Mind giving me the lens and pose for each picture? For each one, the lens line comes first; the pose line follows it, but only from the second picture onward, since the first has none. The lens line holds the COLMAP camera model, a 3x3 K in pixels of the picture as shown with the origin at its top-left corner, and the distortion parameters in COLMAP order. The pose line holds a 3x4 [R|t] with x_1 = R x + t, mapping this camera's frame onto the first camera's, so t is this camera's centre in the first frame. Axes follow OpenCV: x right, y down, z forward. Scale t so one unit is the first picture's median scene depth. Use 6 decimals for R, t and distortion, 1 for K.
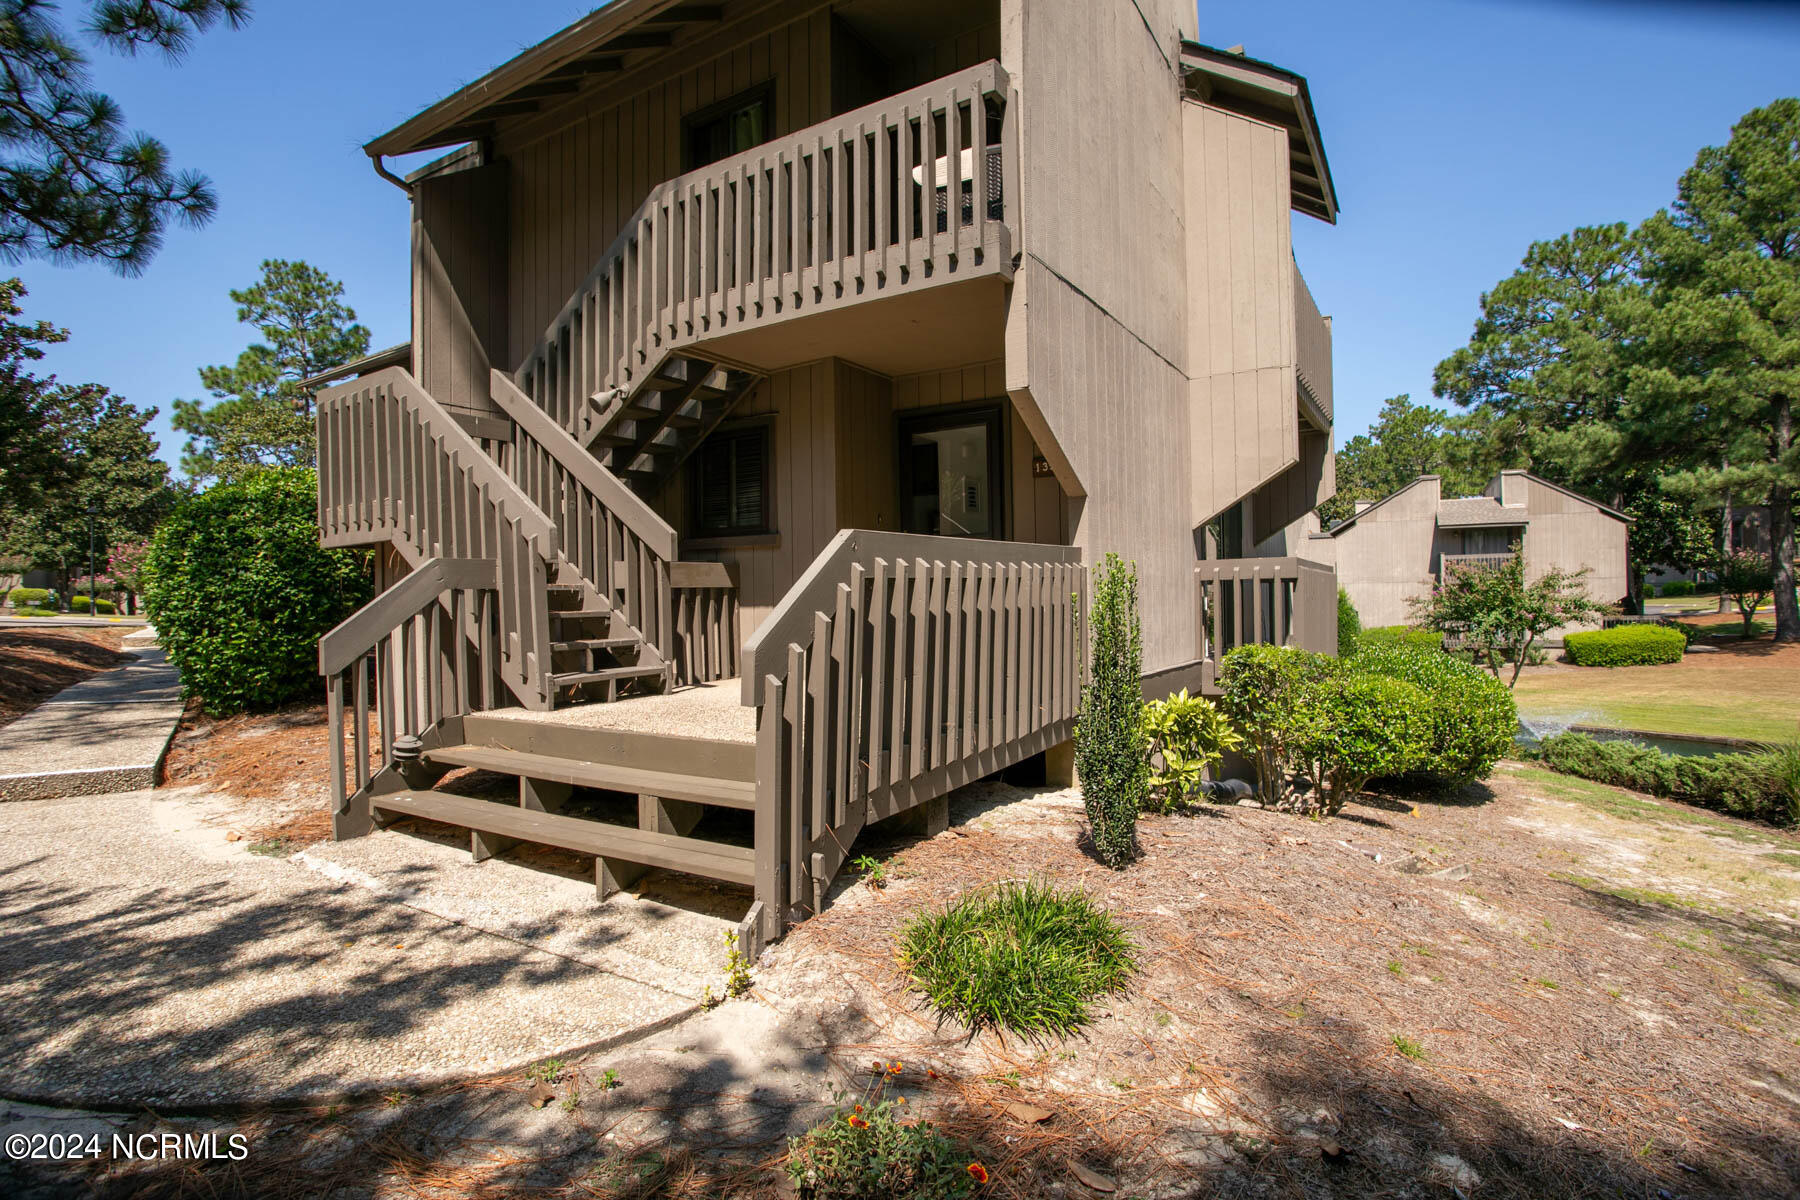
lens RADIAL K [[883.6, 0, 895.2], [0, 883.6, 617.6], [0, 0, 1]] dist [-0.055520, 0.012371]
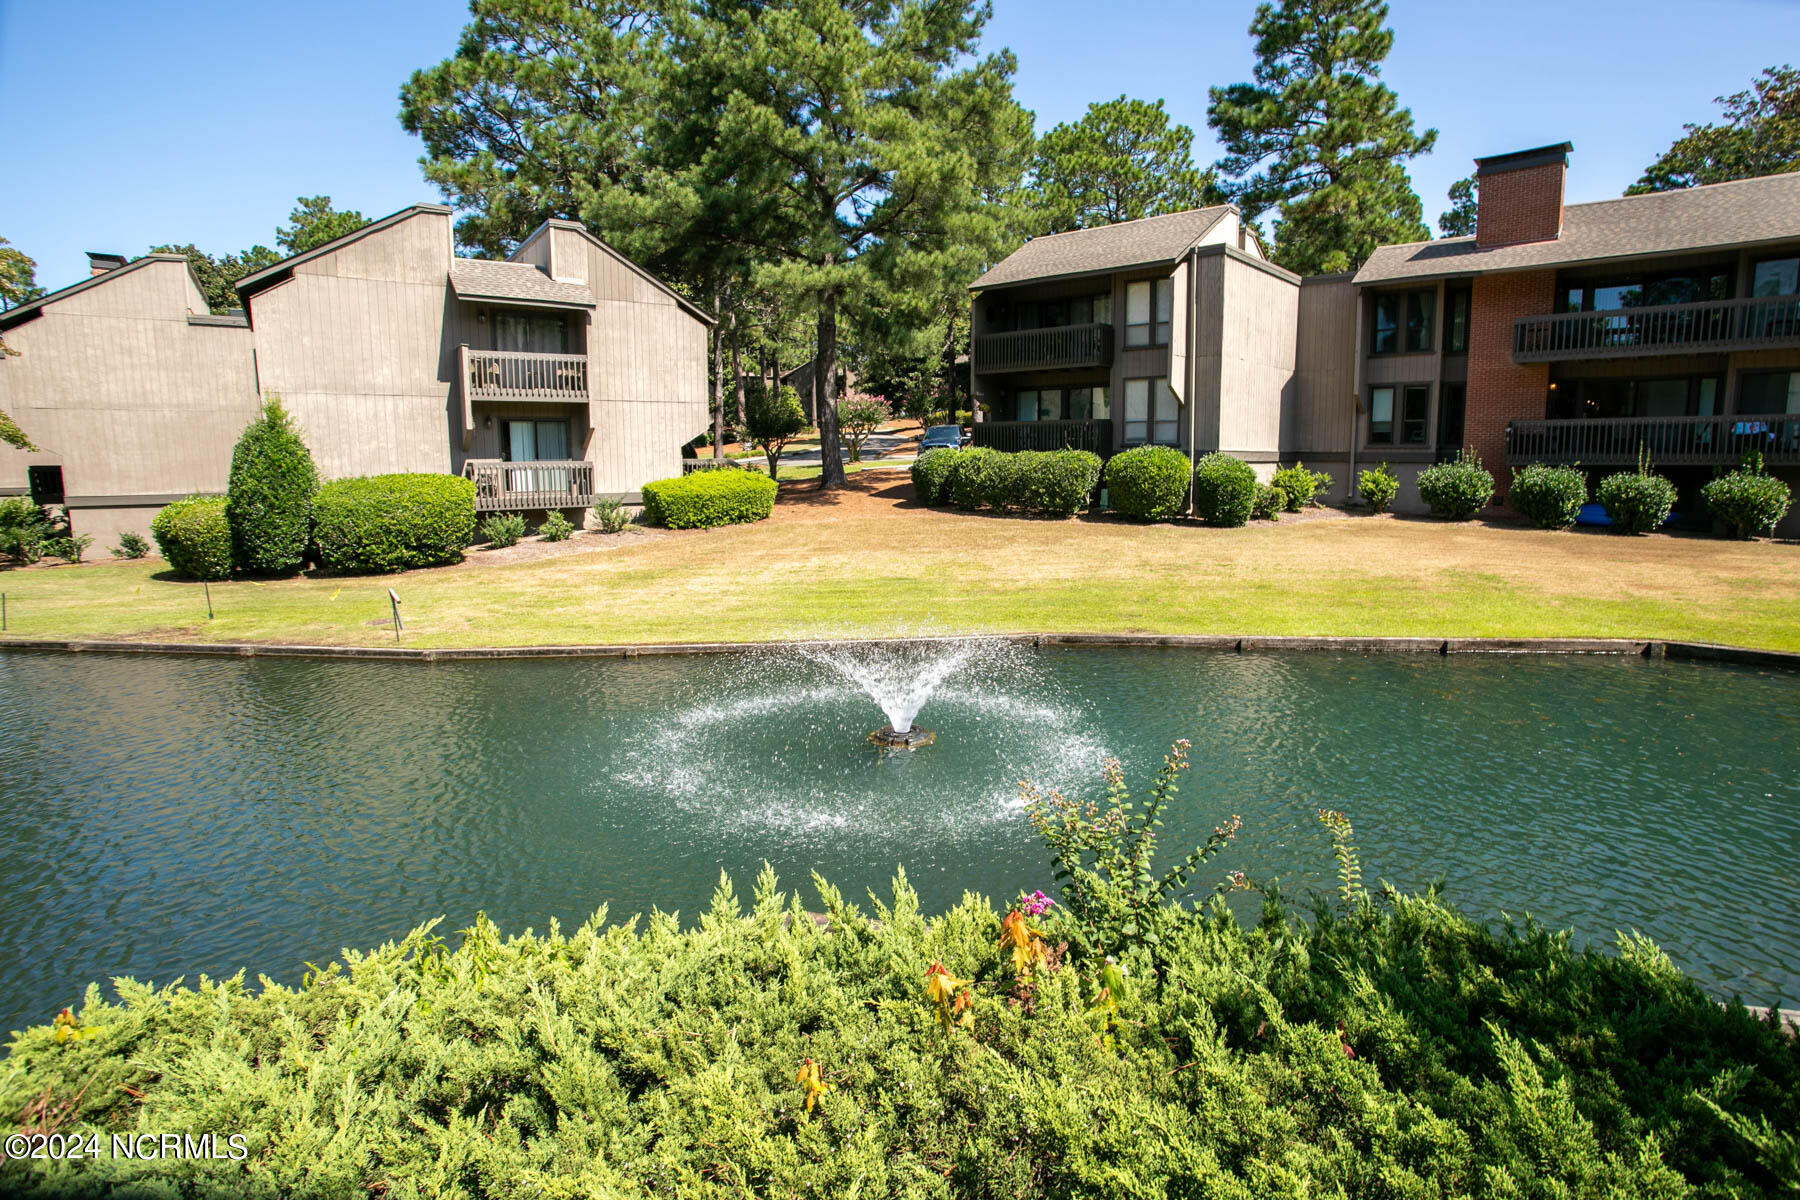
lens RADIAL K [[859.3, 0, 898.6], [0, 859.3, 566.4], [0, 0, 1]] dist [-0.047158, 0.000412]
pose [[0.418455, -0.090943, 0.903673, 0.255603], [0.006911, 0.995264, 0.096960, 0.021307], [-0.908211, -0.034328, 0.417102, 0.548125]]
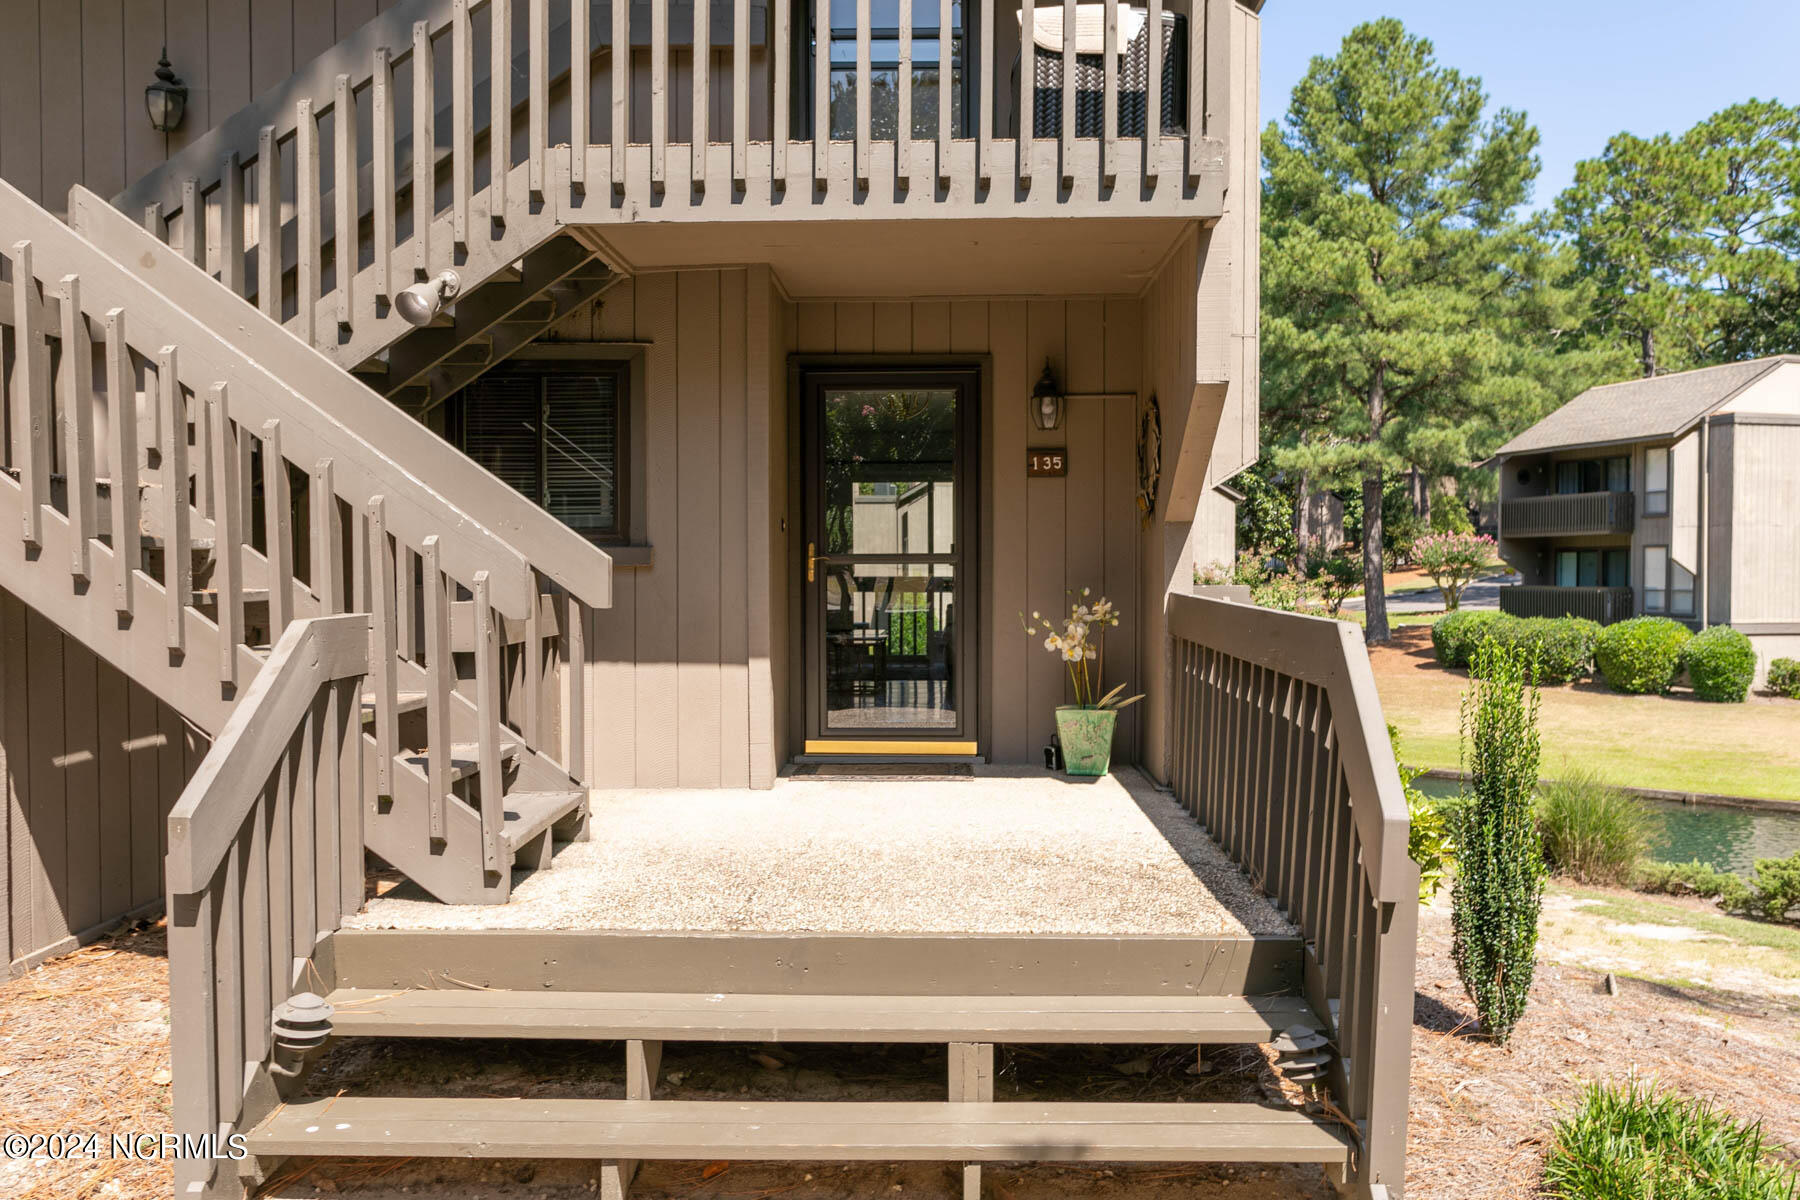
lens RADIAL K [[1393.3, 0, 900.0], [0, 1393.3, 600.0], [0, 0, 1]] dist [-0.007364, -0.004018]
pose [[0.858500, 0.007849, 0.512754, -0.102112], [-0.007931, 0.999966, -0.002027, -0.012819], [-0.512753, -0.002327, 0.858533, 0.024259]]
